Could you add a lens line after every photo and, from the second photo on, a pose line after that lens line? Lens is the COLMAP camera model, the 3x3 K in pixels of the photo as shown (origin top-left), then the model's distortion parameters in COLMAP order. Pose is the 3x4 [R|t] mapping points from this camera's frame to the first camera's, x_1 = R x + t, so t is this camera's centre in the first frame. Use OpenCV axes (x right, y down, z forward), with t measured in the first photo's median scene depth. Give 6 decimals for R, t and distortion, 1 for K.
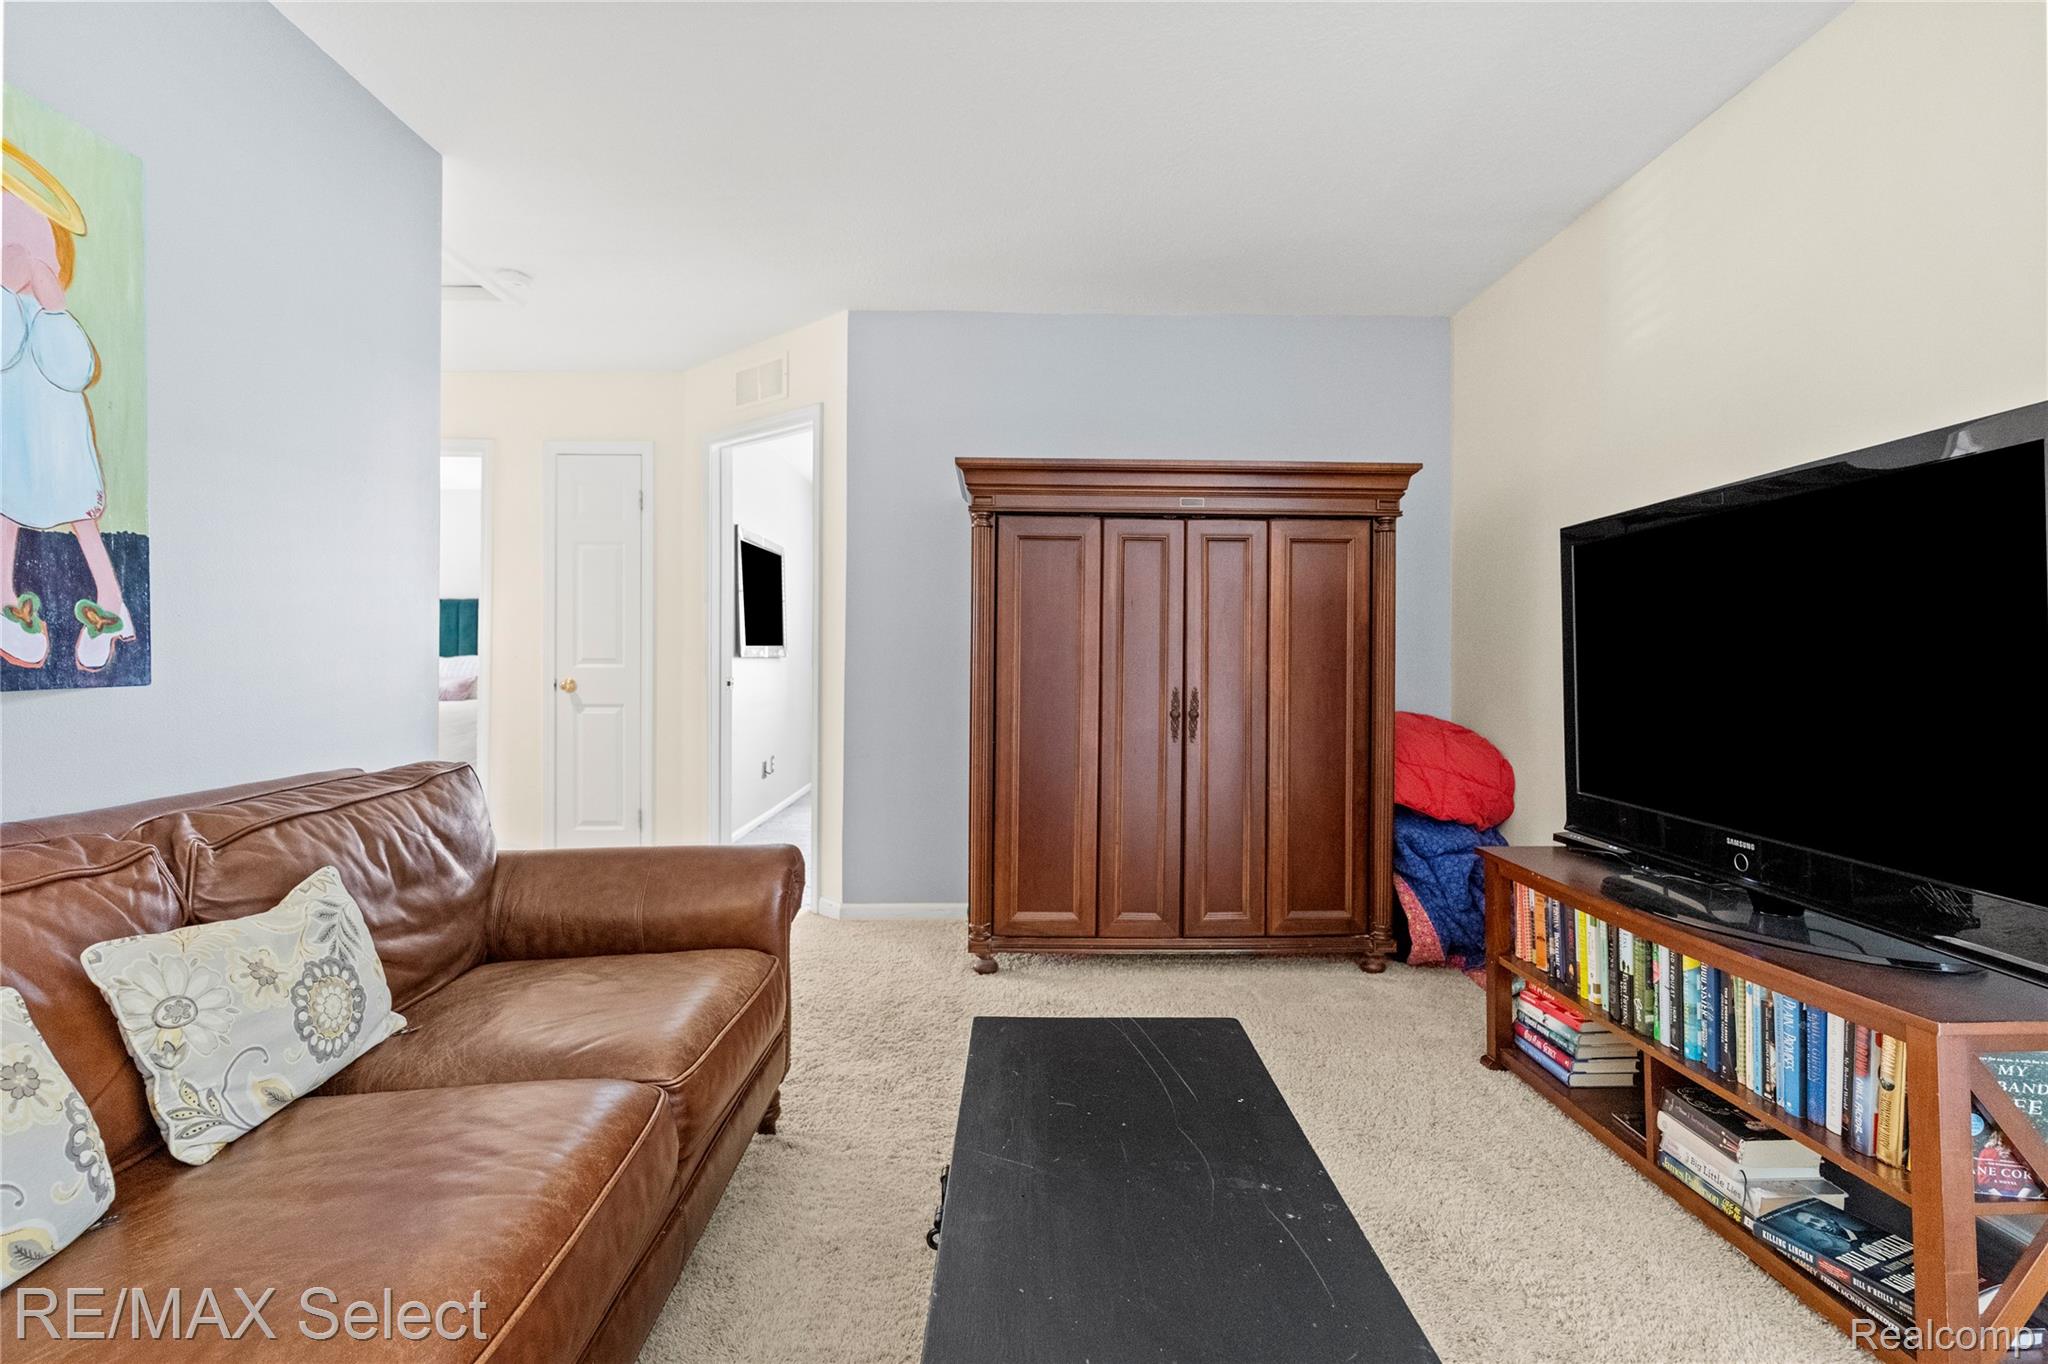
lens RADIAL K [[931.7, 0, 1026.3], [0, 931.7, 667.5], [0, 0, 1]] dist [-0.009544, 0.003513]
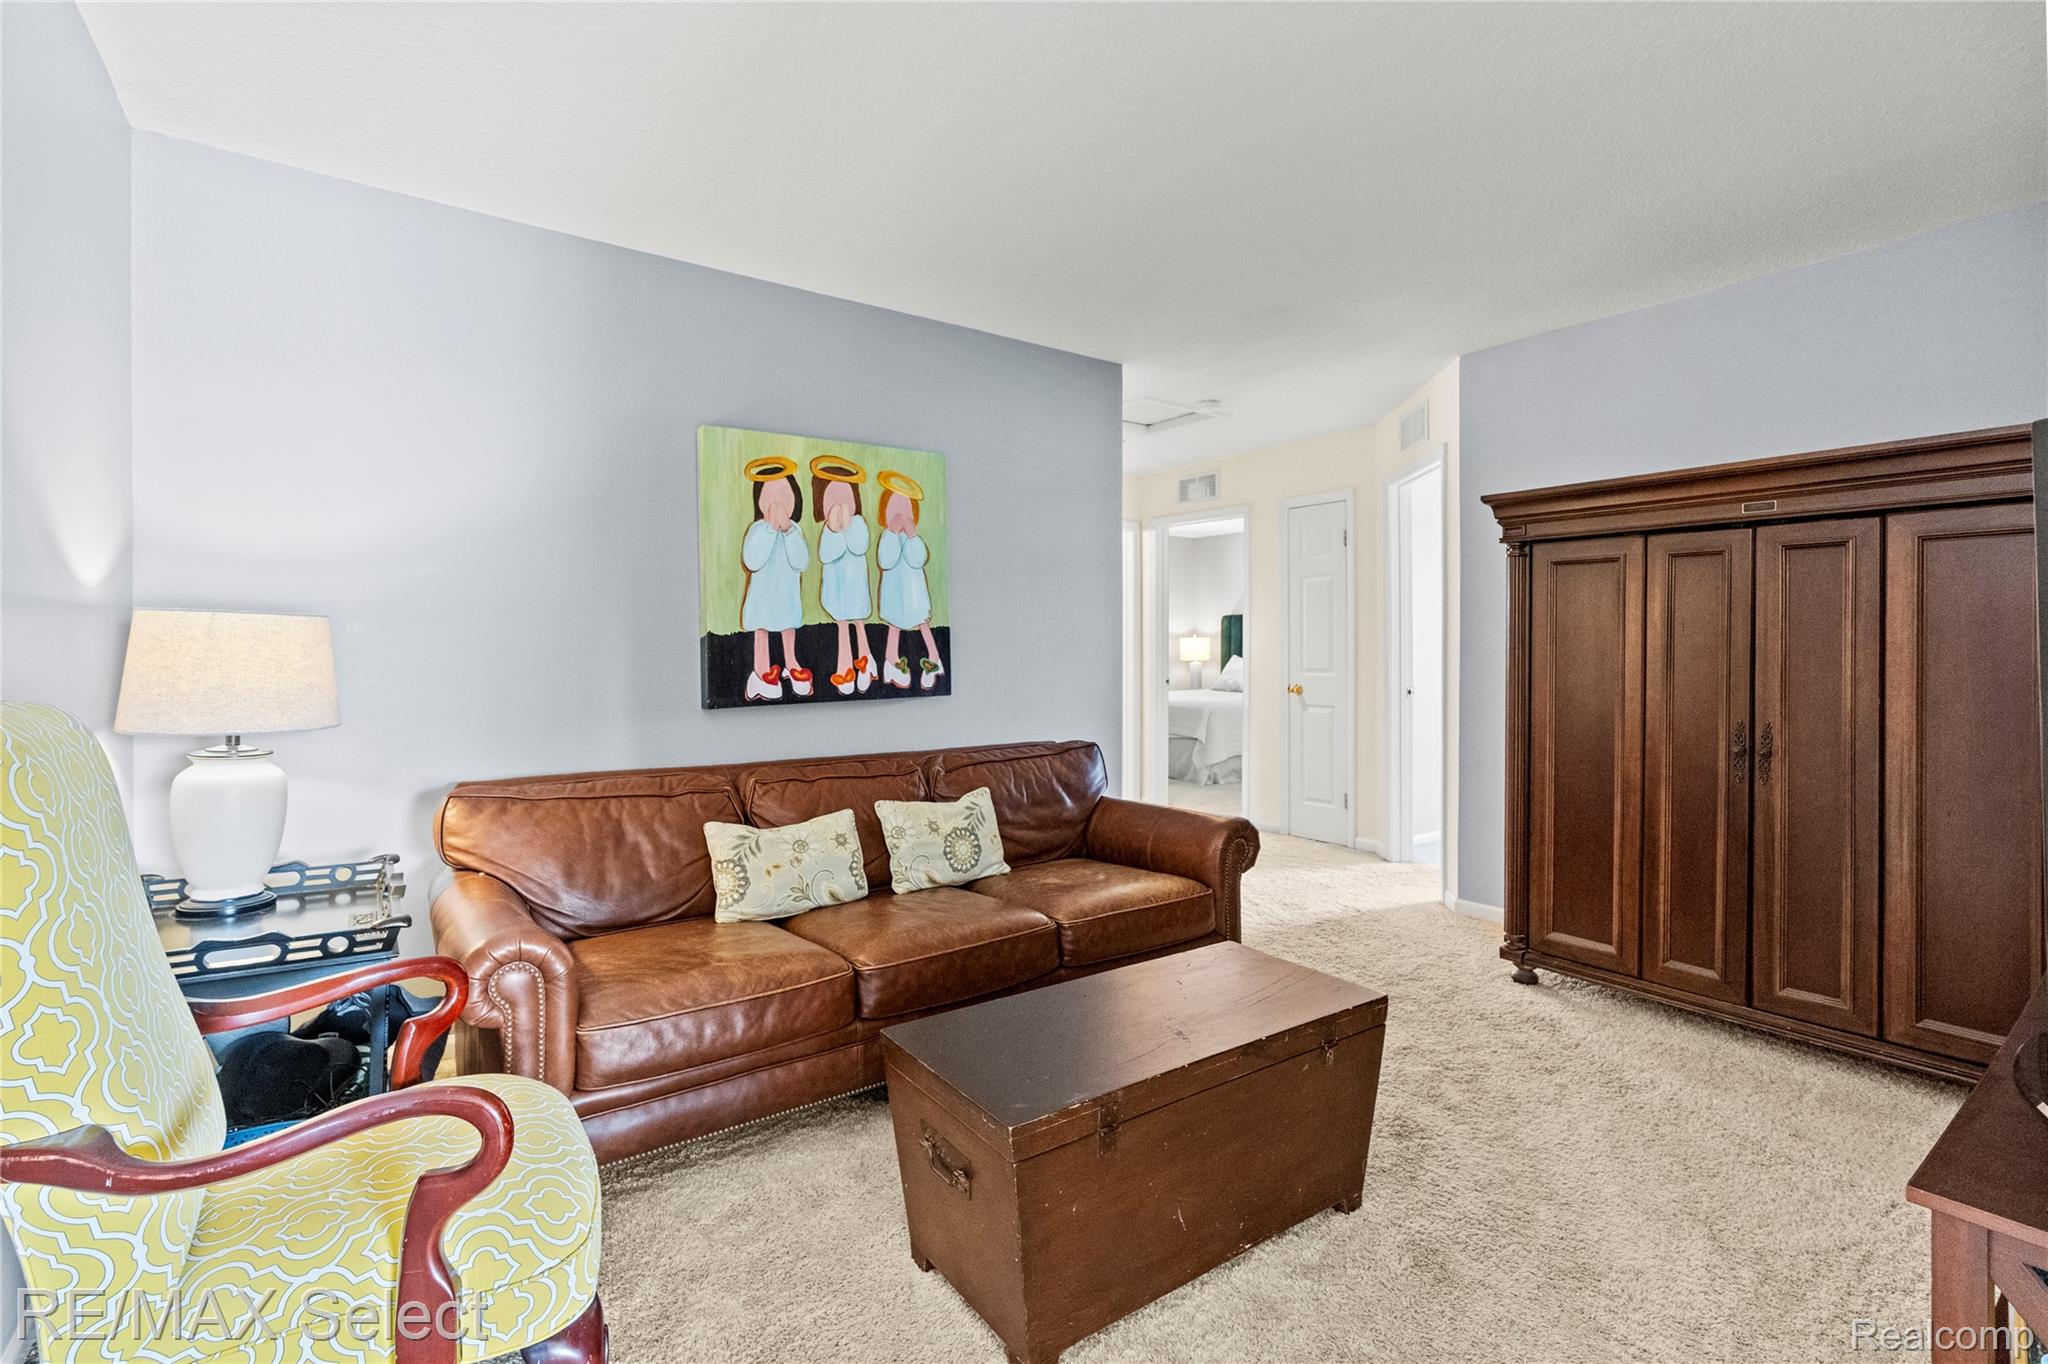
lens RADIAL K [[931.7, 0, 1017.2], [0, 931.7, 672.1], [0, 0, 1]] dist [-0.009544, 0.003513]
pose [[0.564866, 0.015428, -0.825038, 0.713470], [-0.000644, 0.999833, 0.018256, -0.056903], [0.825182, -0.009781, 0.564782, -0.078680]]
